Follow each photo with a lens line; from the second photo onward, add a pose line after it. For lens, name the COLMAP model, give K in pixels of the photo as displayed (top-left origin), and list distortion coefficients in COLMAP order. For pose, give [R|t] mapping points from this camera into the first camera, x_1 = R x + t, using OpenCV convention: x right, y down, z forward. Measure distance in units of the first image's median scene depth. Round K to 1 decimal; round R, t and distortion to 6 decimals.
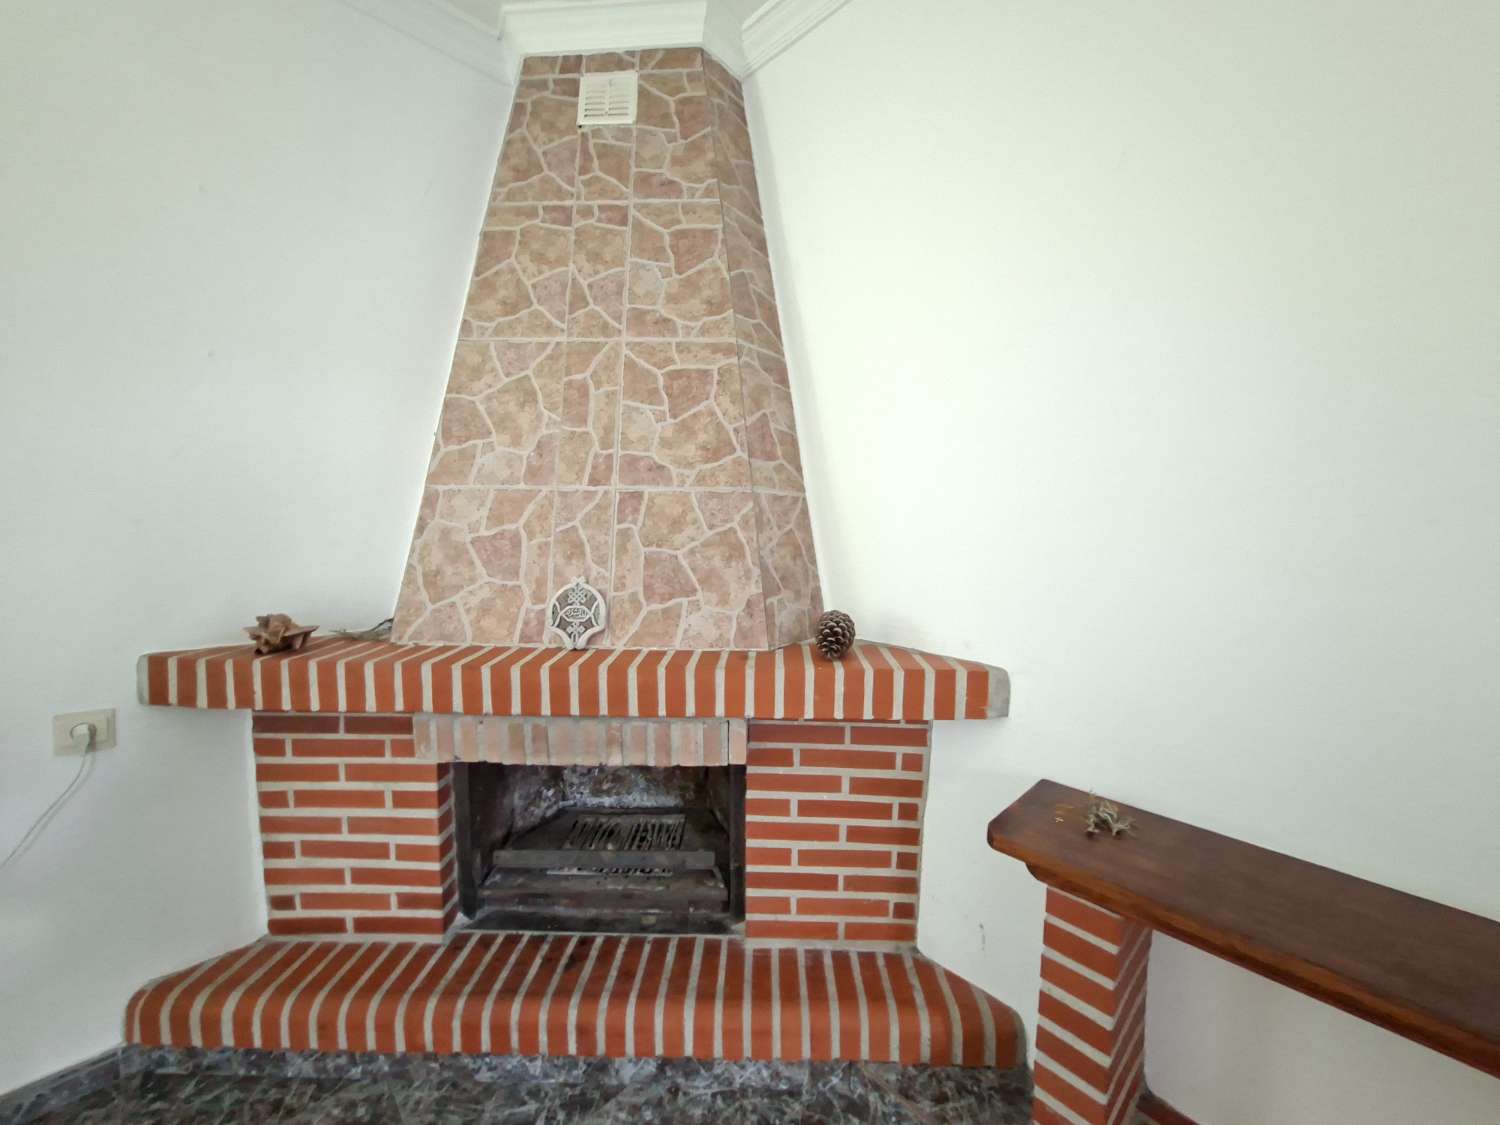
lens RADIAL K [[585.3, 0, 760.6], [0, 585.3, 565.9], [0, 0, 1]] dist [0.001625, -0.001652]
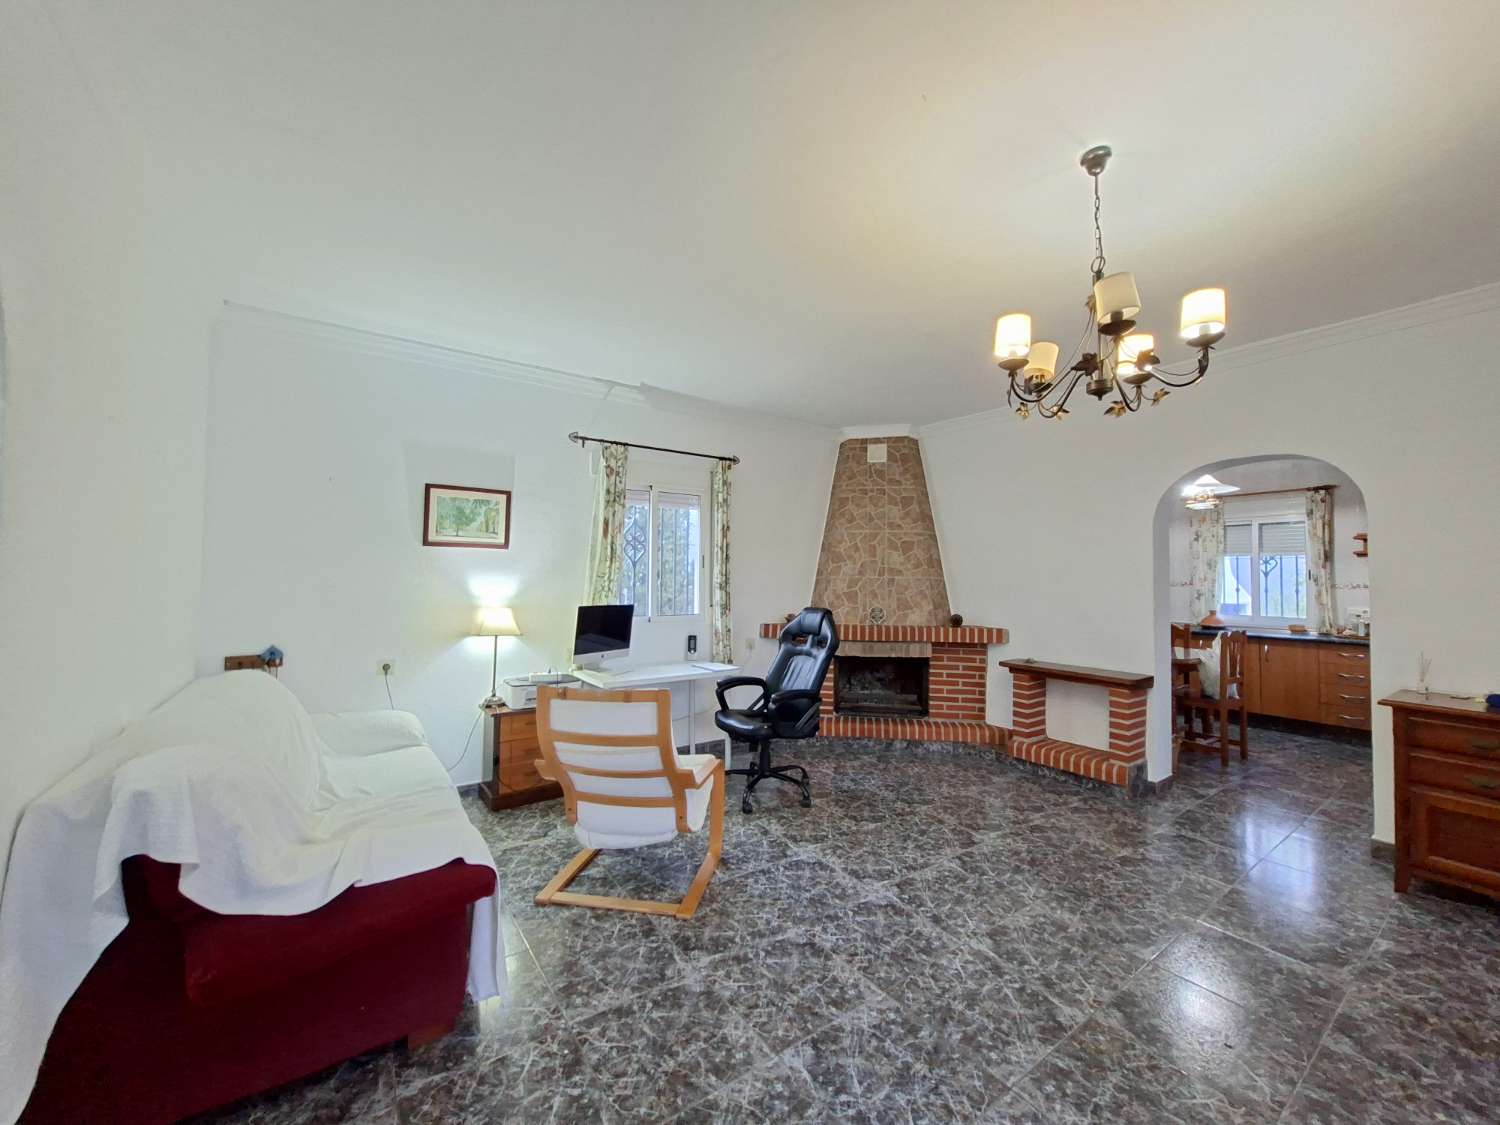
lens RADIAL K [[585.3, 0, 758.8], [0, 585.3, 564.0], [0, 0, 1]] dist [0.001625, -0.001652]
pose [[0.988264, -0.004273, -0.152698, -0.456593], [-0.011208, 0.994886, -0.100379, 0.133350], [0.152346, 0.100913, 0.983162, -2.378356]]
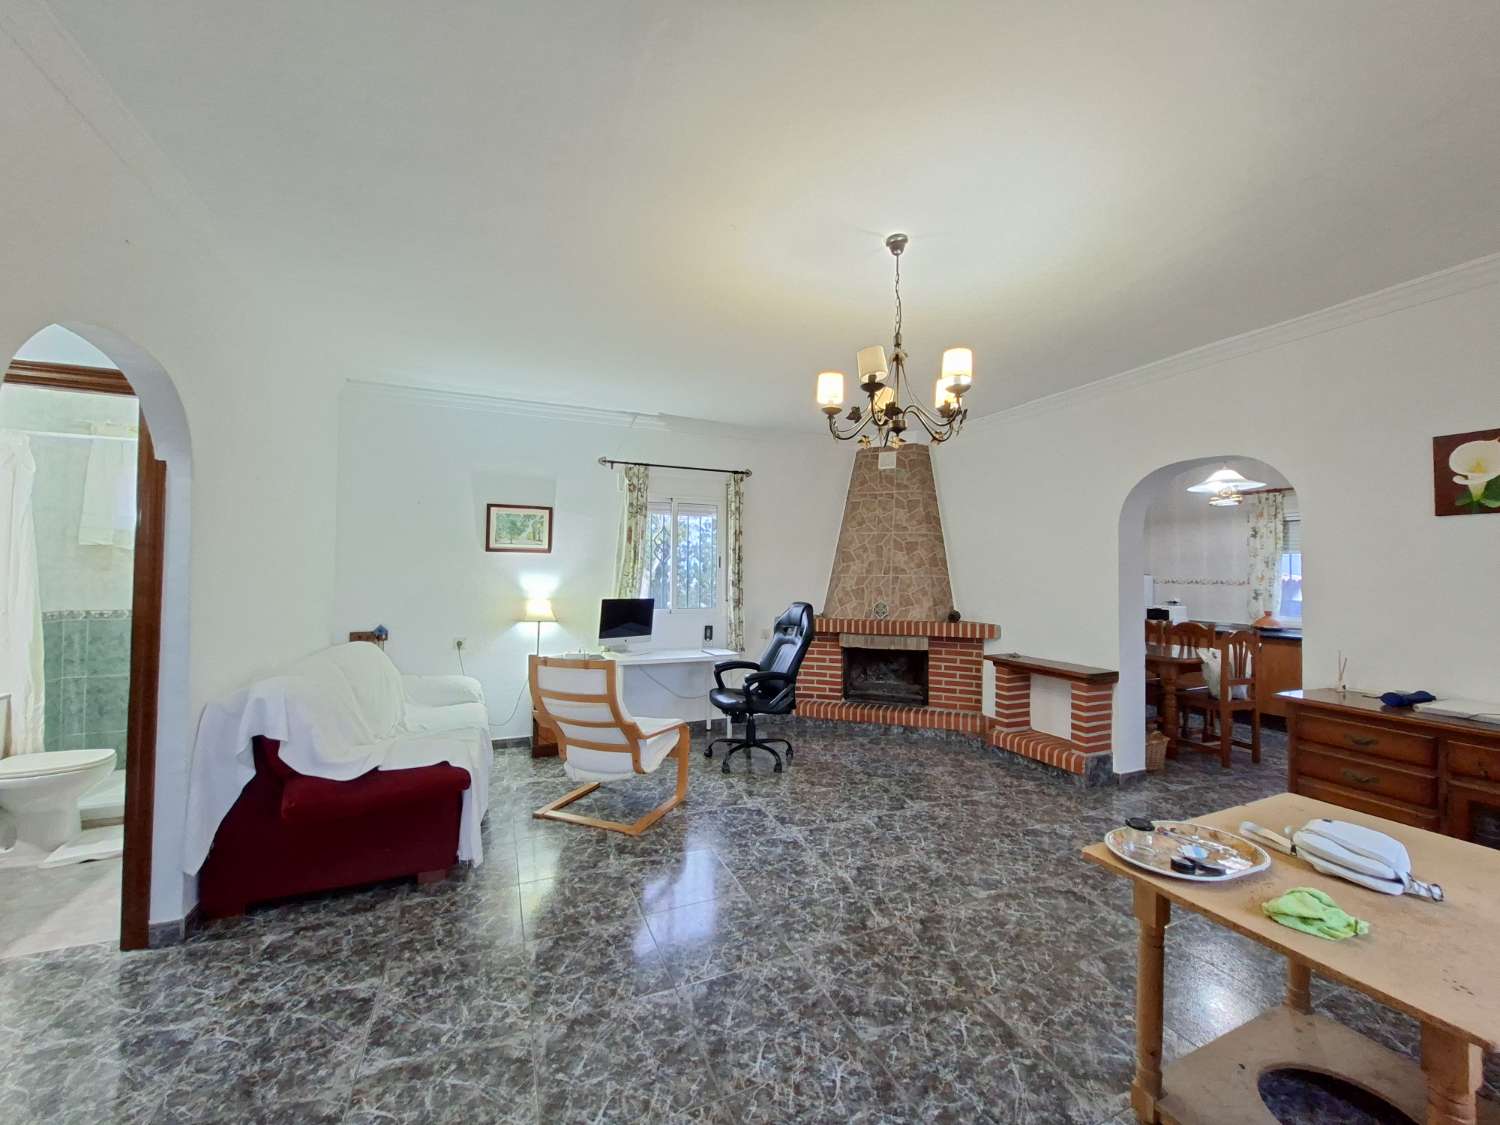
lens RADIAL K [[585.3, 0, 756.5], [0, 585.3, 563.7], [0, 0, 1]] dist [0.001625, -0.001652]
pose [[0.937133, -0.006525, -0.348912, 0.230935], [-0.027404, 0.995362, -0.092218, 0.146910], [0.347895, 0.095983, 0.932607, -2.631659]]
